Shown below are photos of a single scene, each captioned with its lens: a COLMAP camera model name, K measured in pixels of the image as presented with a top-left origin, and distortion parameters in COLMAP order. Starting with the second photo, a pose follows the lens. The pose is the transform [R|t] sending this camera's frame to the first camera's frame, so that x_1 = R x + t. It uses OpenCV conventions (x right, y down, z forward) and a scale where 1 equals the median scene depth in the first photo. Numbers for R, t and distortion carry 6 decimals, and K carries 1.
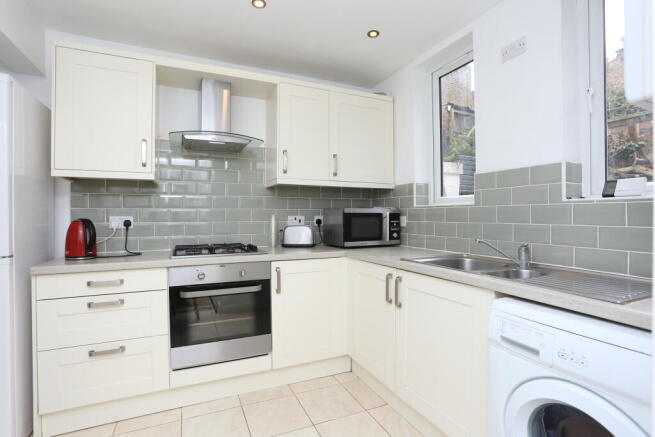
lens RADIAL K [[318.7, 0, 326.2], [0, 318.7, 216.6], [0, 0, 1]] dist [-0.038170, -0.000042]
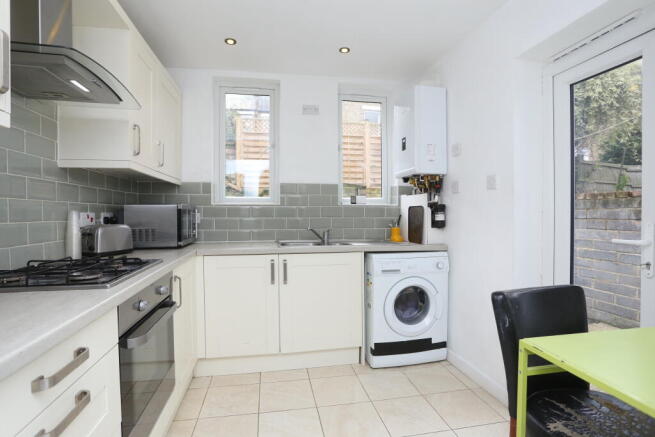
lens RADIAL K [[318.7, 0, 325.3], [0, 318.7, 218.2], [0, 0, 1]] dist [-0.038170, -0.000042]
pose [[0.241534, -0.013530, 0.970298, -0.672969], [0.002013, 0.999908, 0.013442, 0.001876], [-0.970390, -0.001294, 0.241539, 0.362632]]
